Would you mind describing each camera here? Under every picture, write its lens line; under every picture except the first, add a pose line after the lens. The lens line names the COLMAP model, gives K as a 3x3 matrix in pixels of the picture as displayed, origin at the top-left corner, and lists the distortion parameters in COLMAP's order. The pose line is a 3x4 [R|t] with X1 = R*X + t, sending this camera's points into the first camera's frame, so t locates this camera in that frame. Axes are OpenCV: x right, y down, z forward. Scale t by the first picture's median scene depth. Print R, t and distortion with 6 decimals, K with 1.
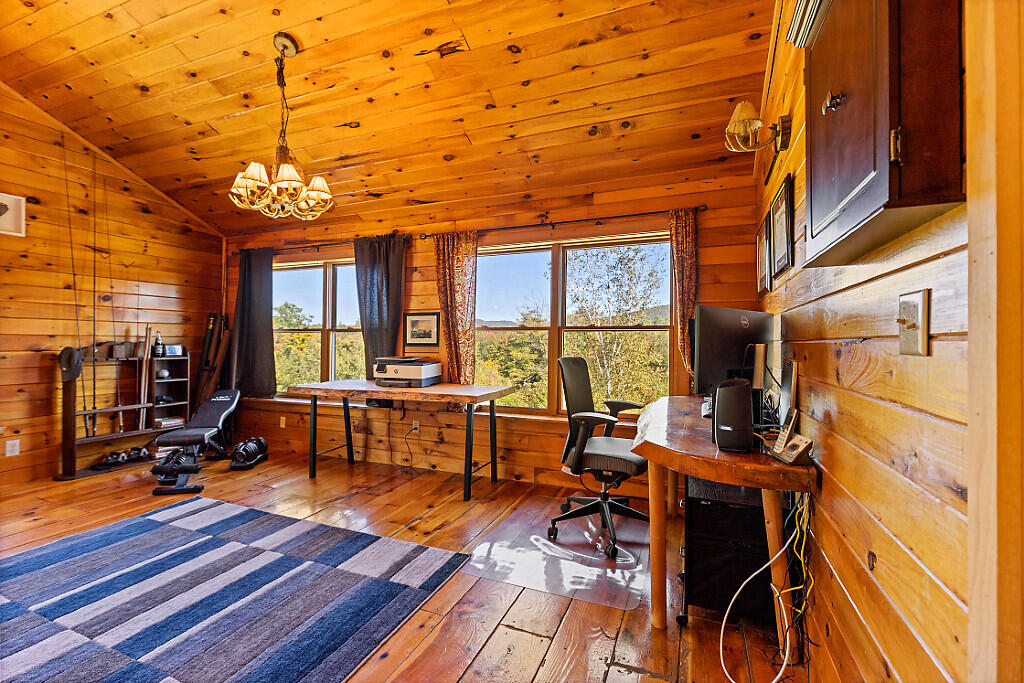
lens RADIAL K [[462.9, 0, 510.5], [0, 462.9, 336.8], [0, 0, 1]] dist [-0.000724, -0.000475]
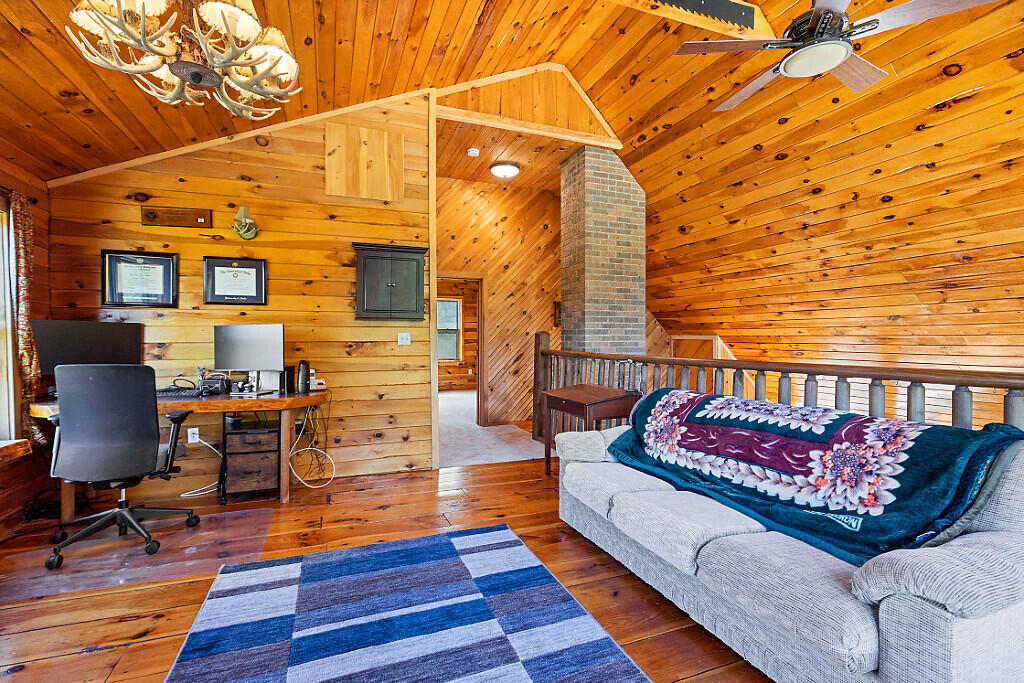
lens RADIAL K [[462.9, 0, 509.1], [0, 462.9, 339.9], [0, 0, 1]] dist [-0.000724, -0.000475]
pose [[-0.687573, -0.005928, 0.726091, -1.196472], [0.000262, 0.999965, 0.008412, -0.009506], [-0.726115, 0.005974, -0.687547, 1.227182]]
